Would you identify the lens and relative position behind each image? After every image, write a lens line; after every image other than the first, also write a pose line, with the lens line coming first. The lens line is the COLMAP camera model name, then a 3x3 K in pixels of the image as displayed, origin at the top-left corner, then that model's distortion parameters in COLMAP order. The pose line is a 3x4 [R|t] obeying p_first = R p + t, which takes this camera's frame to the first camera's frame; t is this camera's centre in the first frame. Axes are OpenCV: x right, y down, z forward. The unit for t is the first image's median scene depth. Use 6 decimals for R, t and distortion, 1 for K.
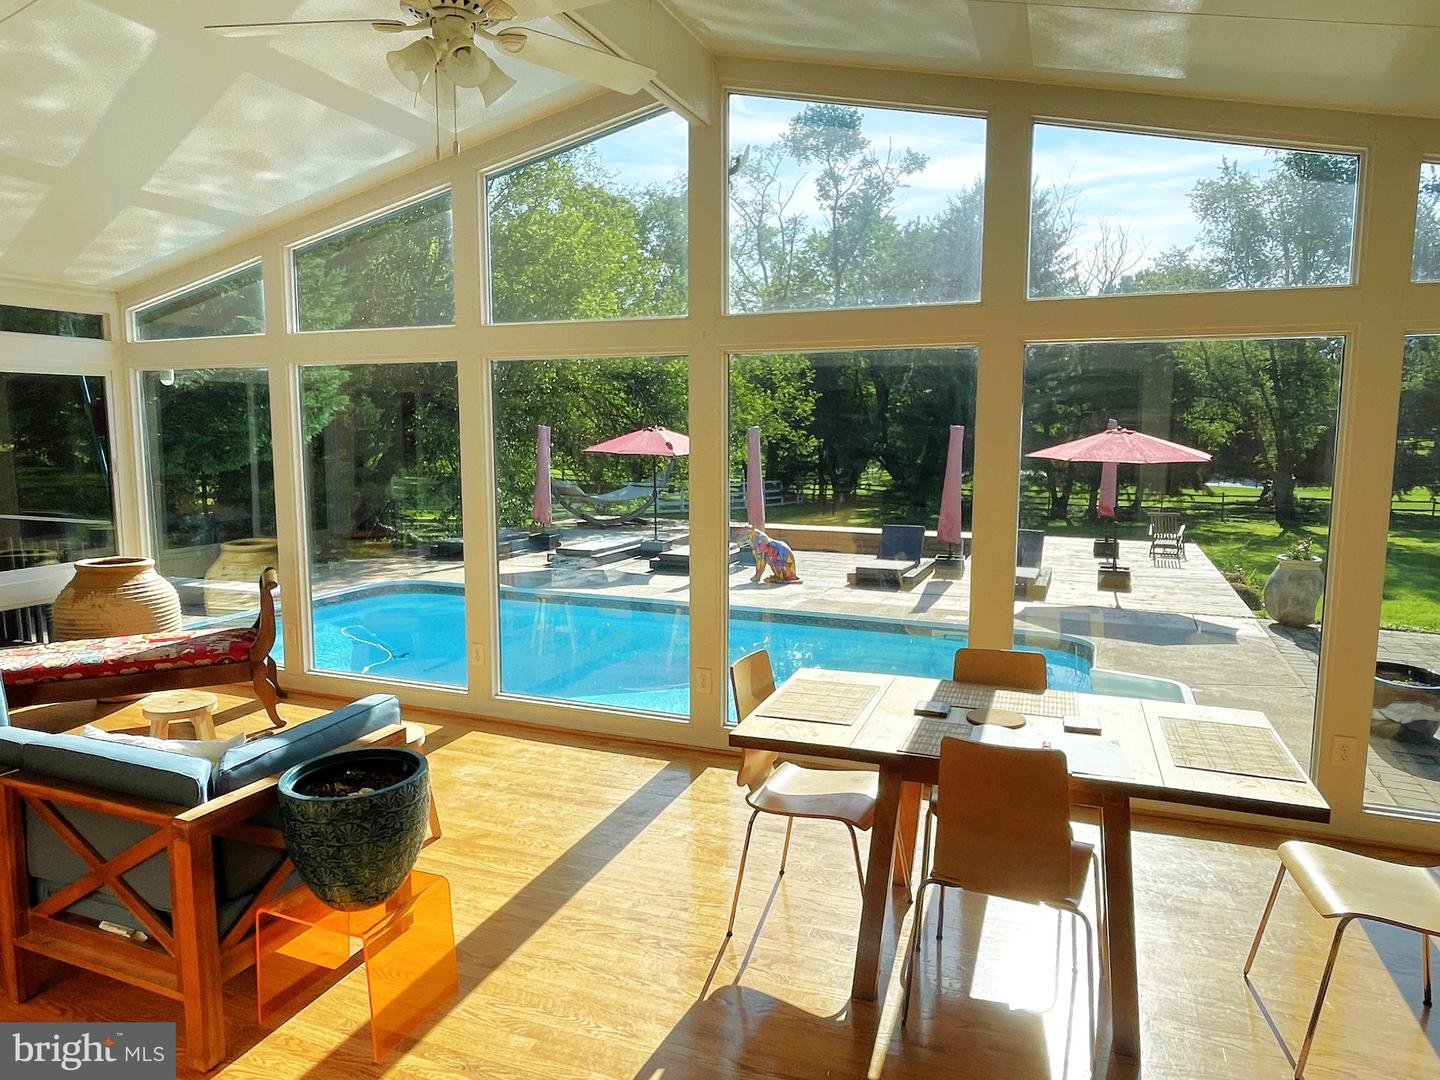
lens RADIAL K [[913.6, 0, 718.8], [0, 913.6, 531.1], [0, 0, 1]] dist [-0.002179, -0.001969]
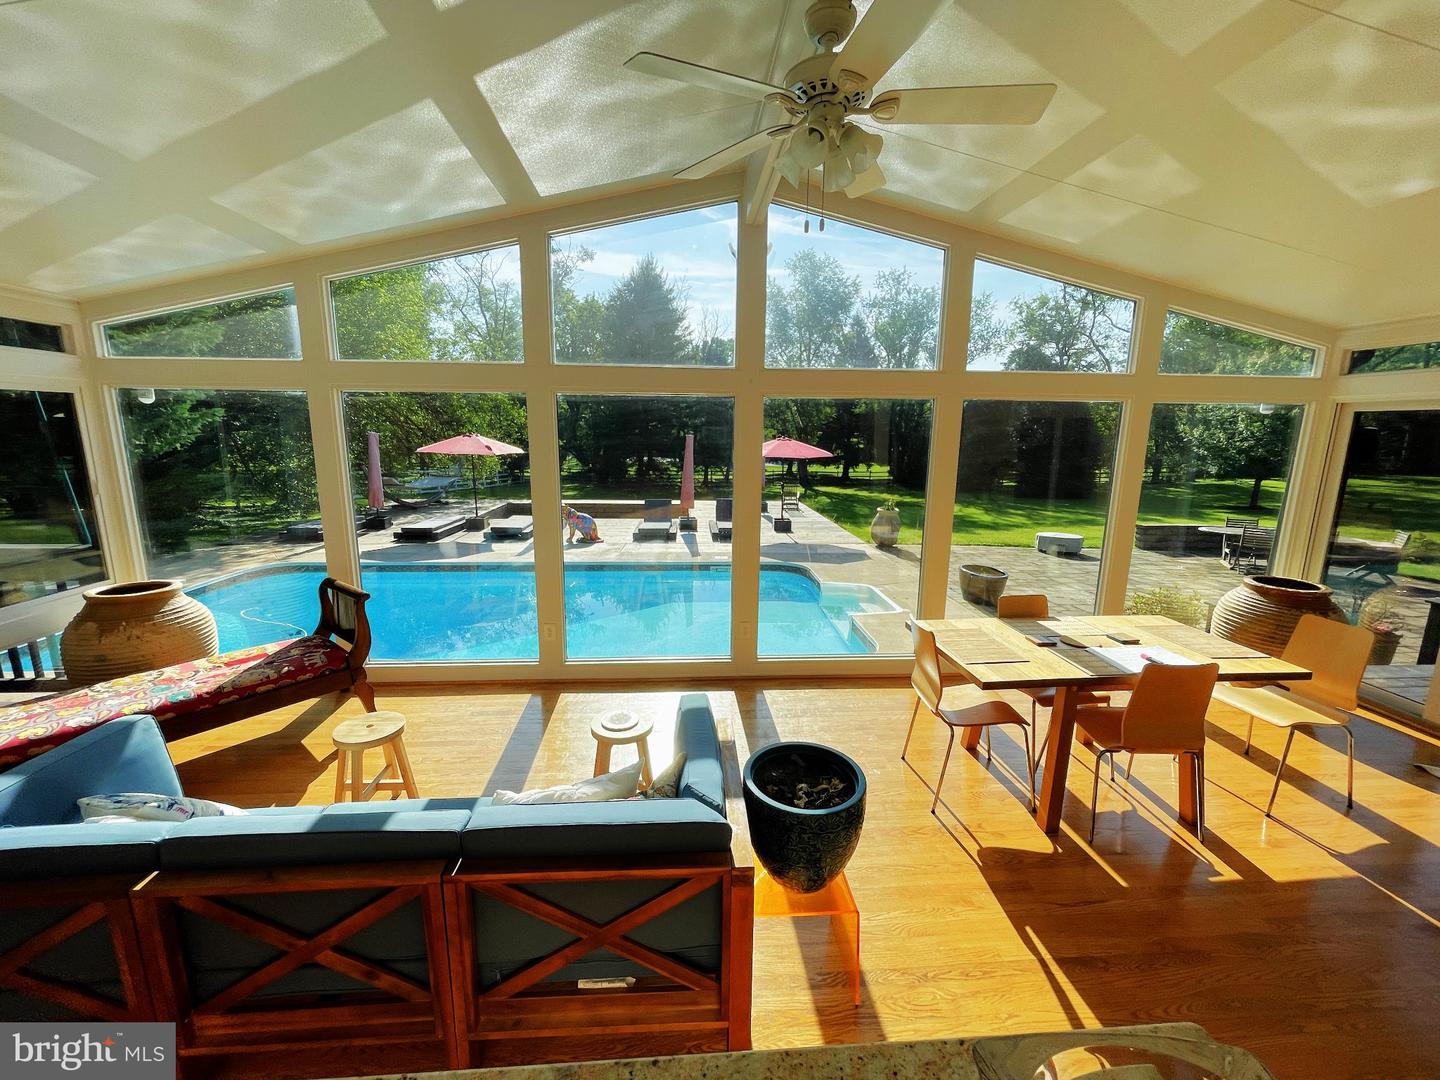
lens RADIAL K [[579.5, 0, 715.3], [0, 579.5, 536.4], [0, 0, 1]] dist [-0.002940, 0.000767]
pose [[0.904291, -0.069735, 0.421182, -0.331126], [0.040618, 0.996147, 0.077724, -0.040967], [-0.424980, -0.053177, 0.903640, 0.169004]]
